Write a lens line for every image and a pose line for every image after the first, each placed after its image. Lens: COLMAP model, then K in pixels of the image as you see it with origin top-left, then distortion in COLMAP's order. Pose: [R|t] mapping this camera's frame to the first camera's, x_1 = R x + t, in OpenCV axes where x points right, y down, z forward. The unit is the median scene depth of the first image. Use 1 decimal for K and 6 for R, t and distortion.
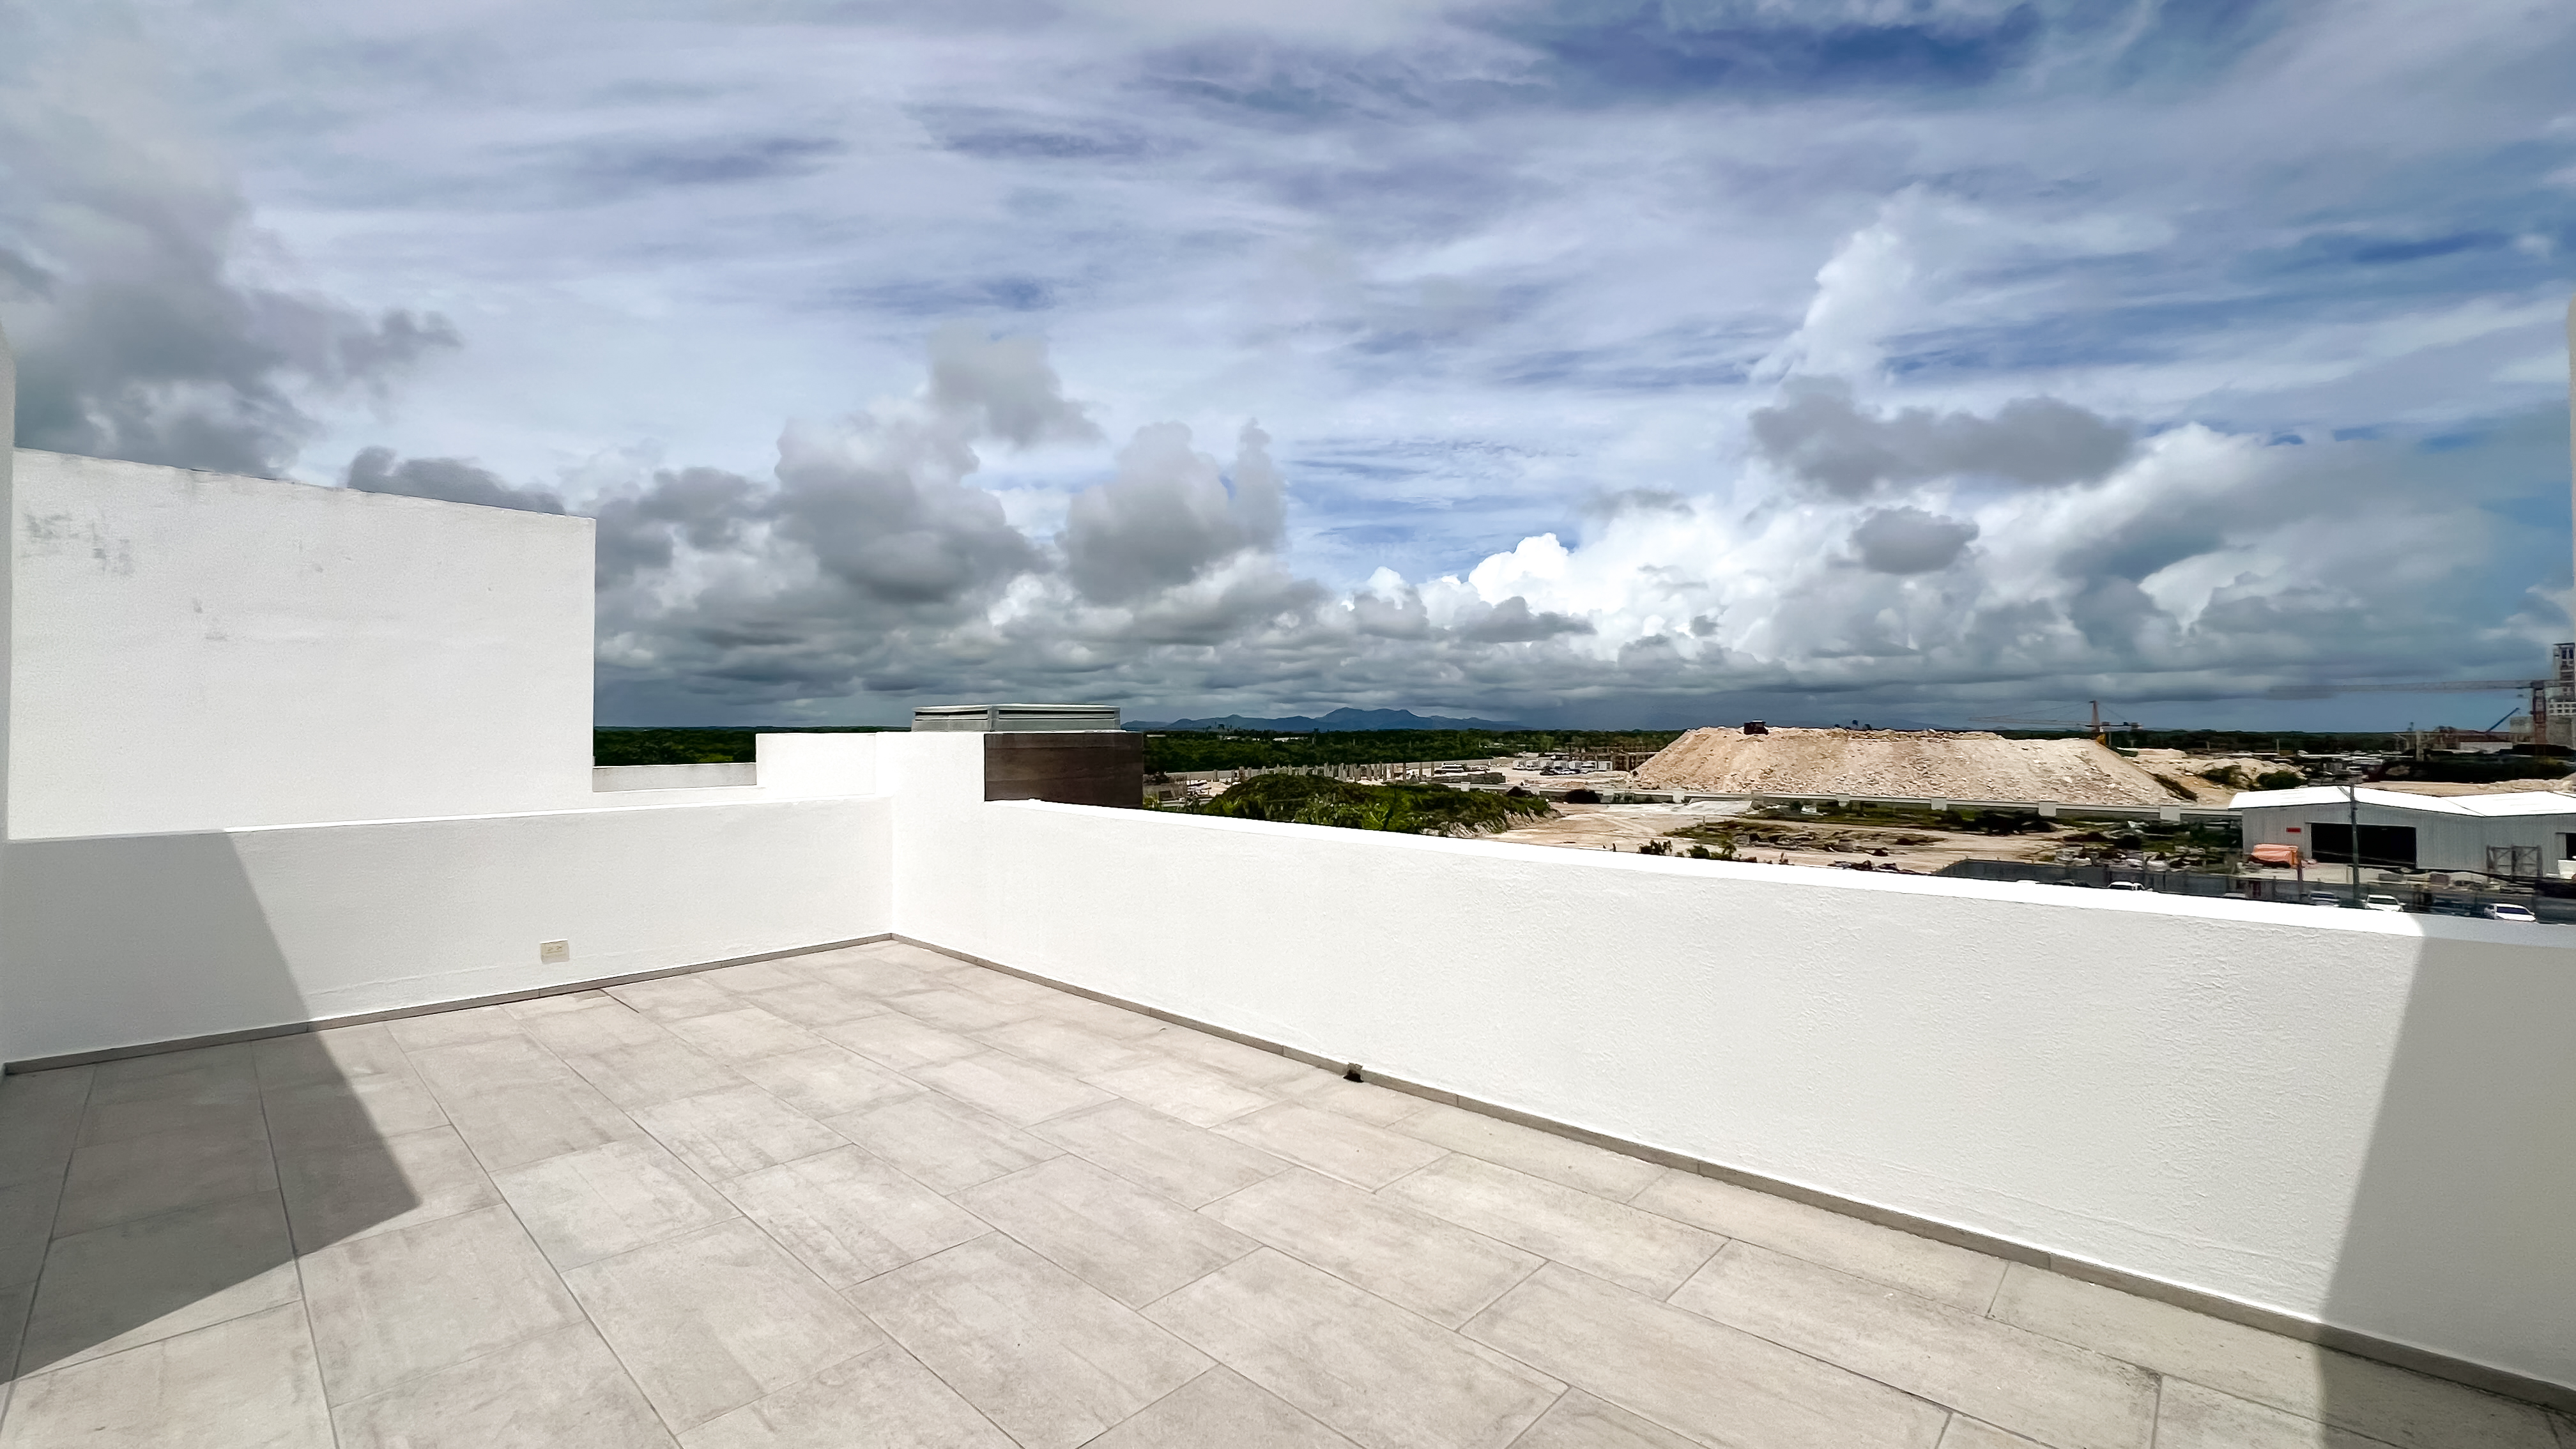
lens RADIAL K [[1035.1, 0, 1283.7], [0, 1035.1, 715.7], [0, 0, 1]] dist [-0.002123, 0.000278]
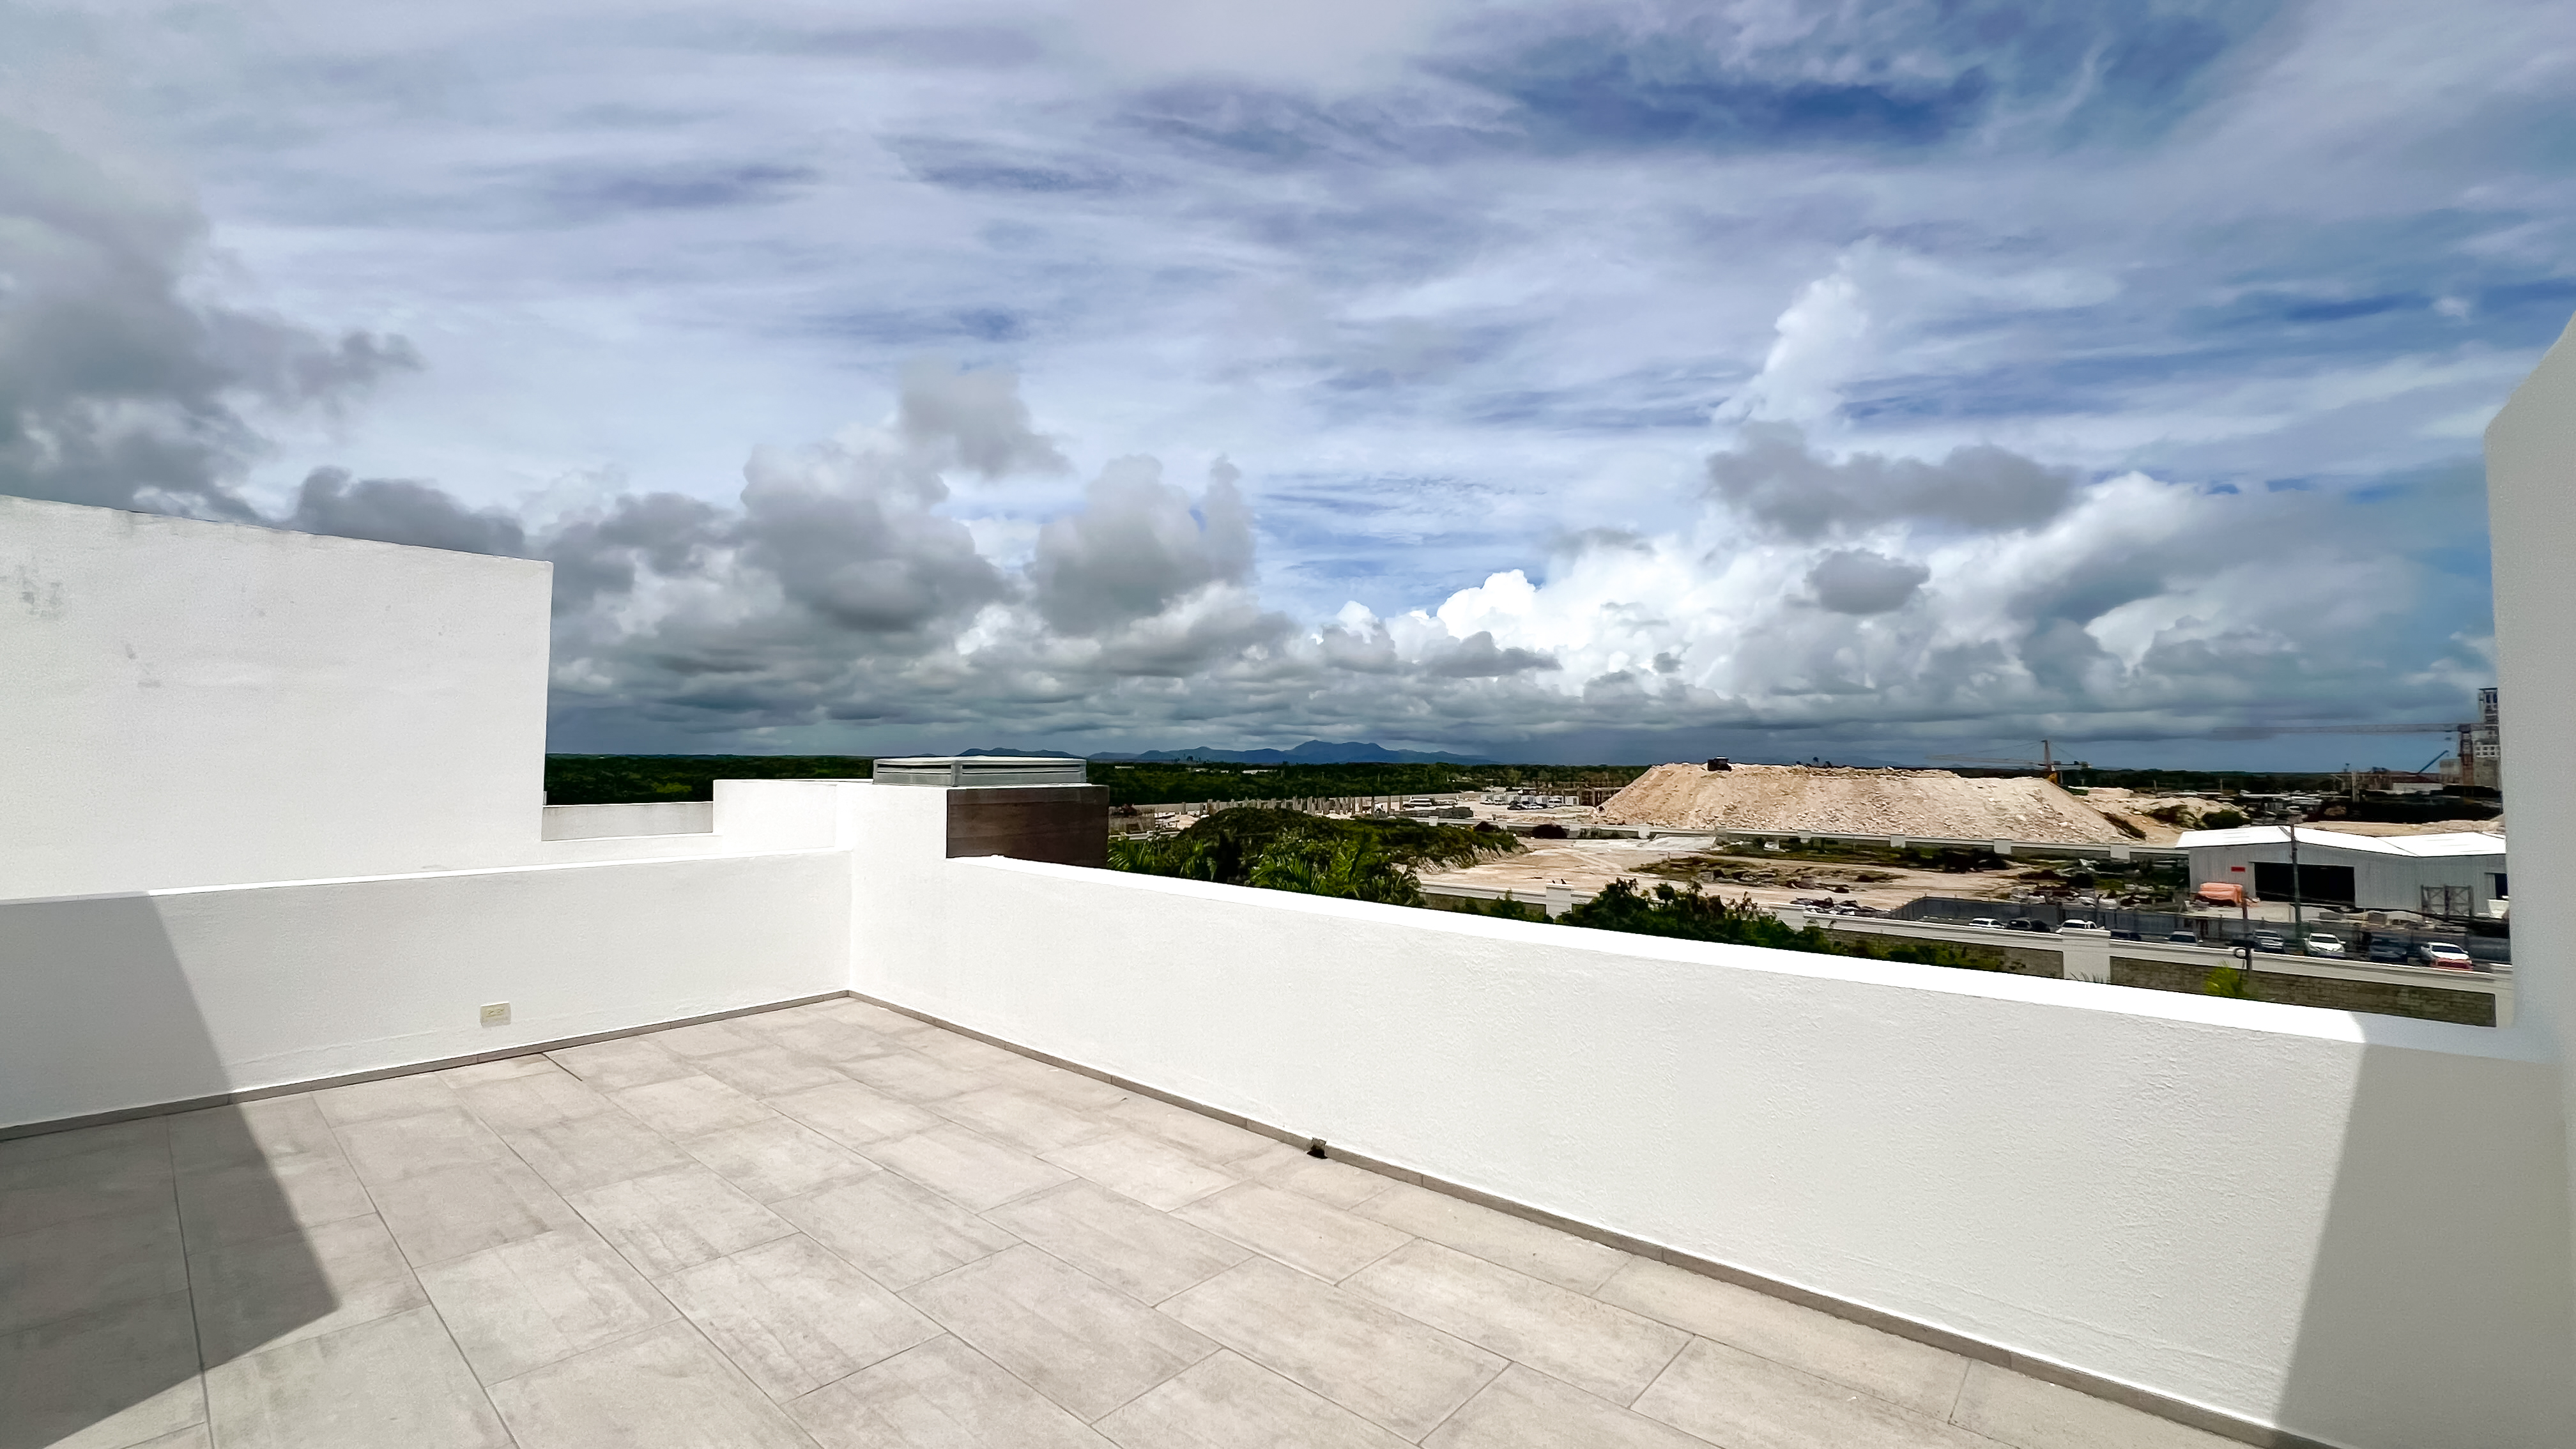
lens RADIAL K [[1035.1, 0, 1283.7], [0, 1035.1, 715.7], [0, 0, 1]] dist [-0.002123, 0.000278]
pose [[0.999519, 0.009354, 0.029576, 0.002118], [-0.008448, 0.999495, -0.030618, -0.032297], [-0.029848, 0.030353, 0.999093, 0.002177]]
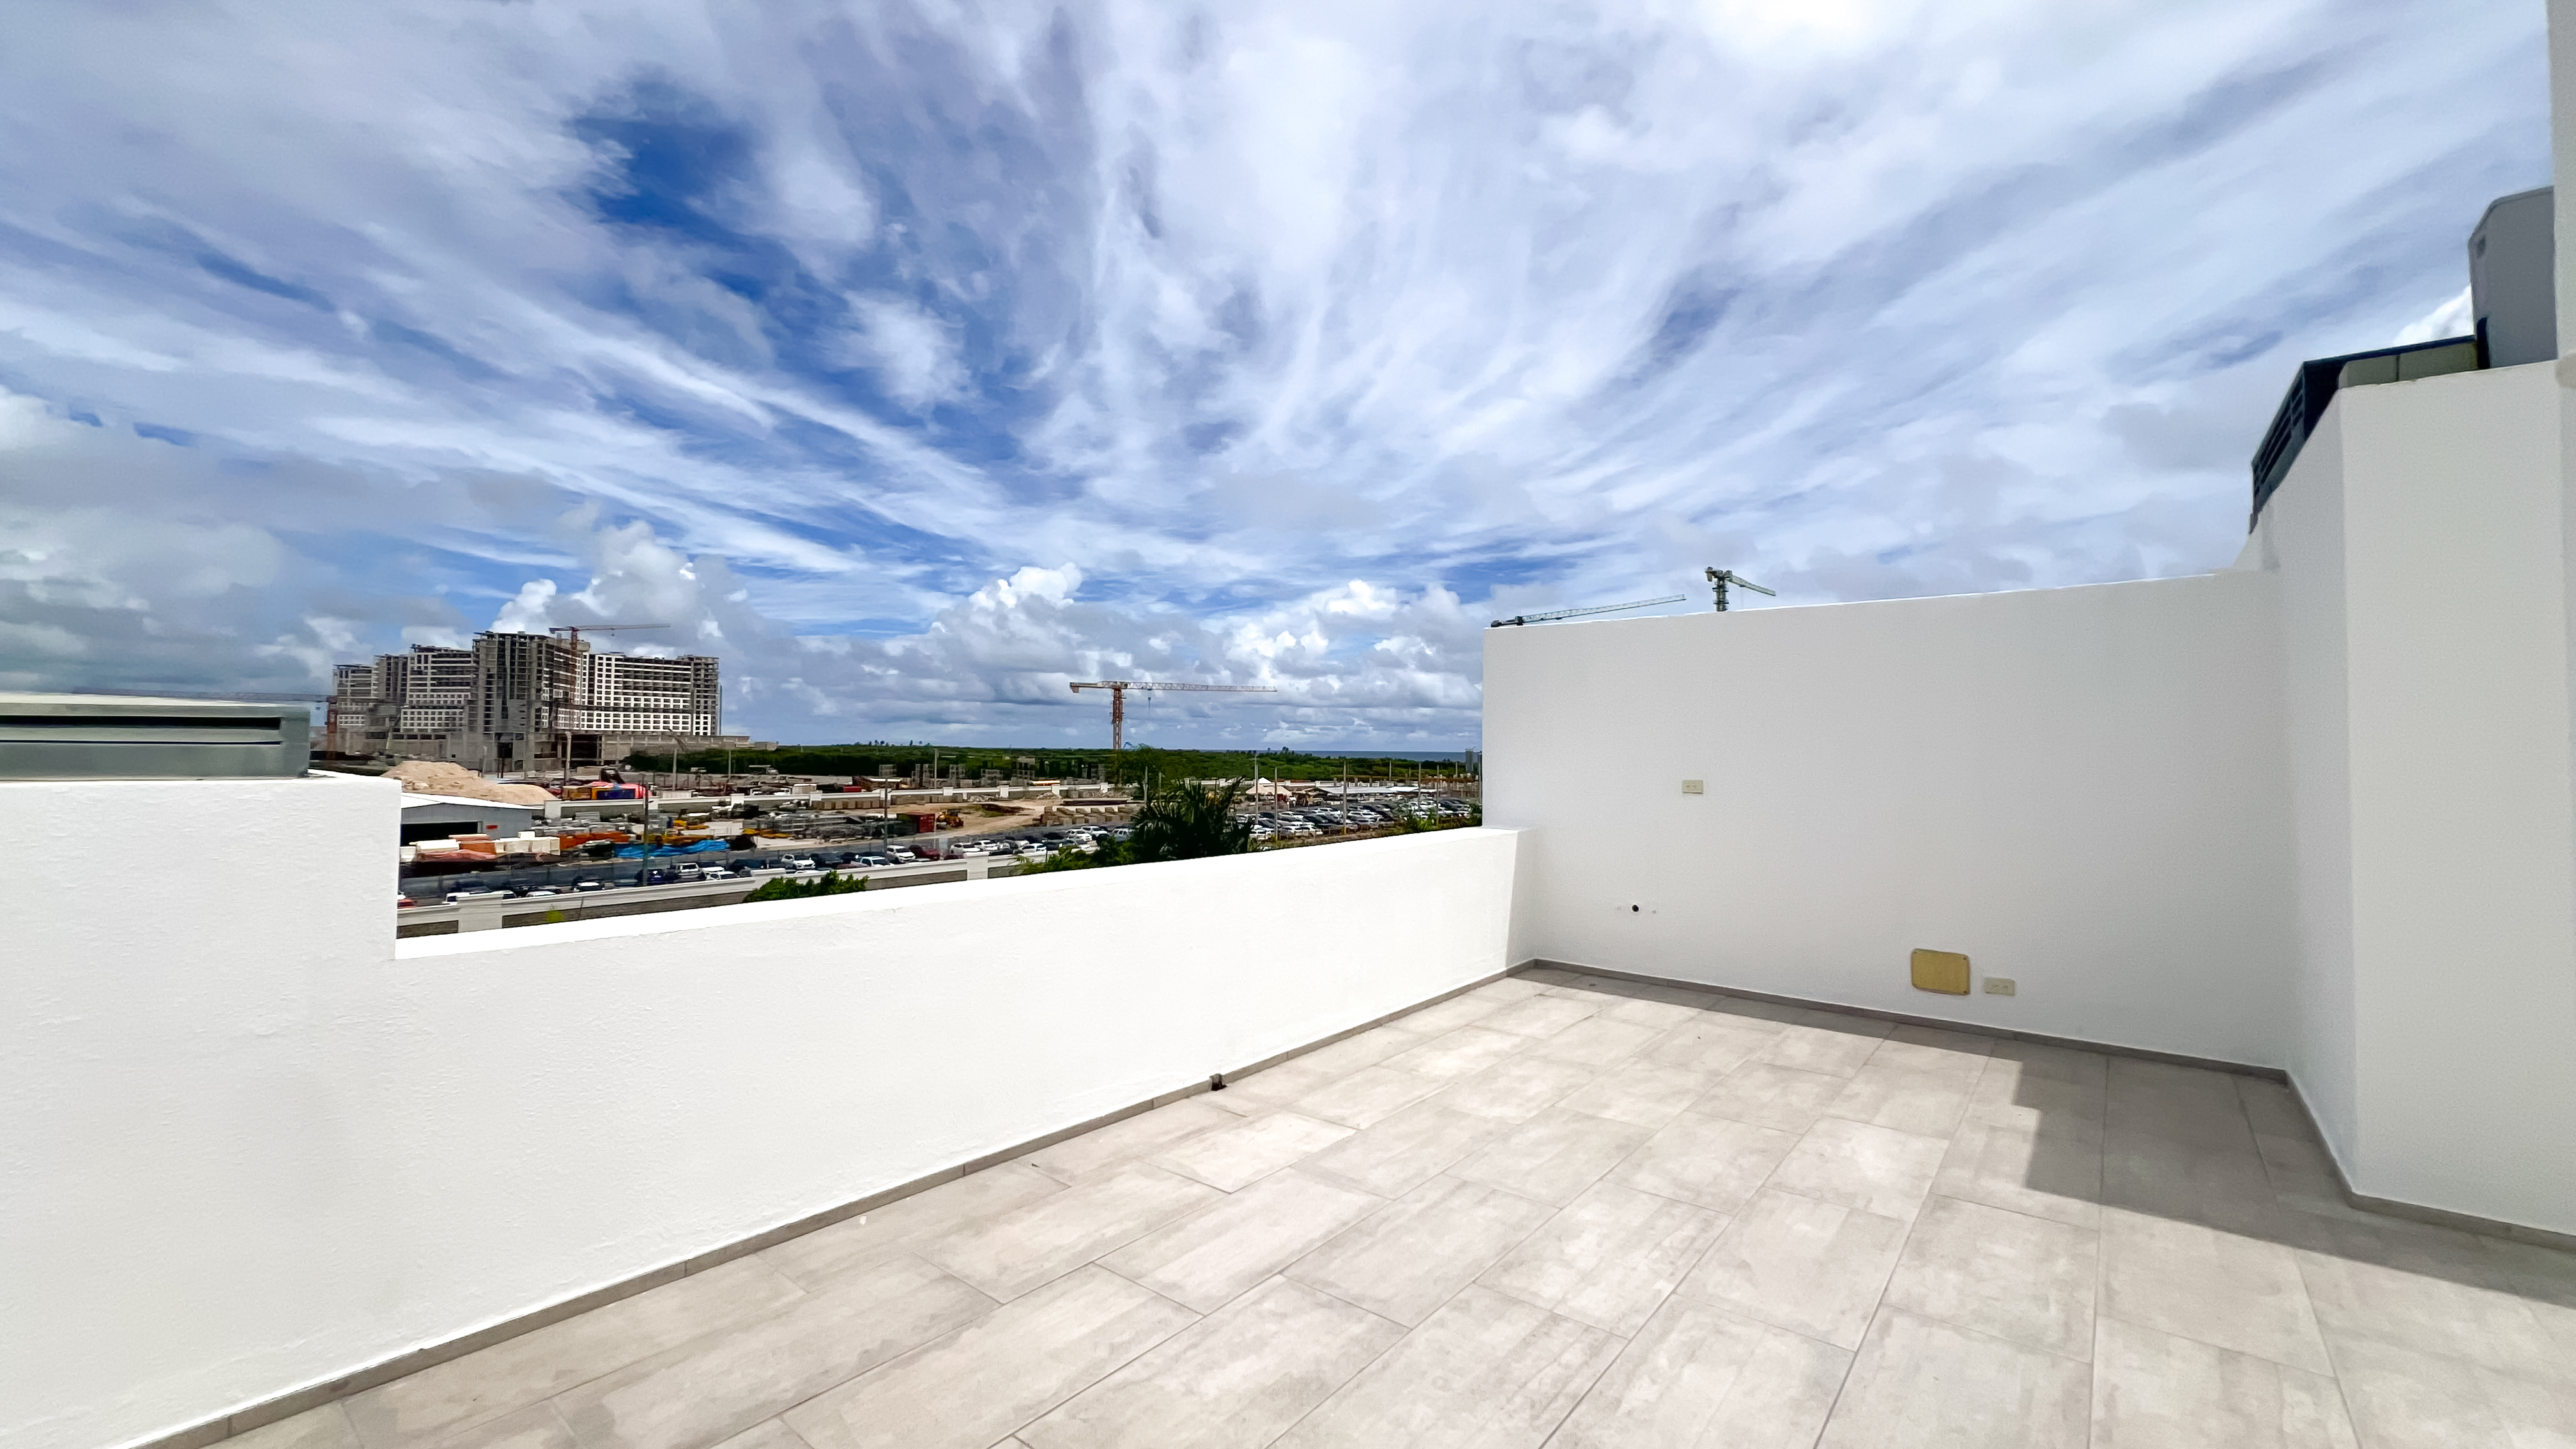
lens RADIAL K [[1036.4, 0, 1292.6], [0, 1036.4, 756.2], [0, 0, 1]] dist [-0.008239, 0.000001]
pose [[-0.072480, -0.006406, 0.997349, -0.890251], [-0.023909, 0.999703, 0.004683, -0.002159], [-0.997083, -0.023506, -0.072612, 0.884984]]
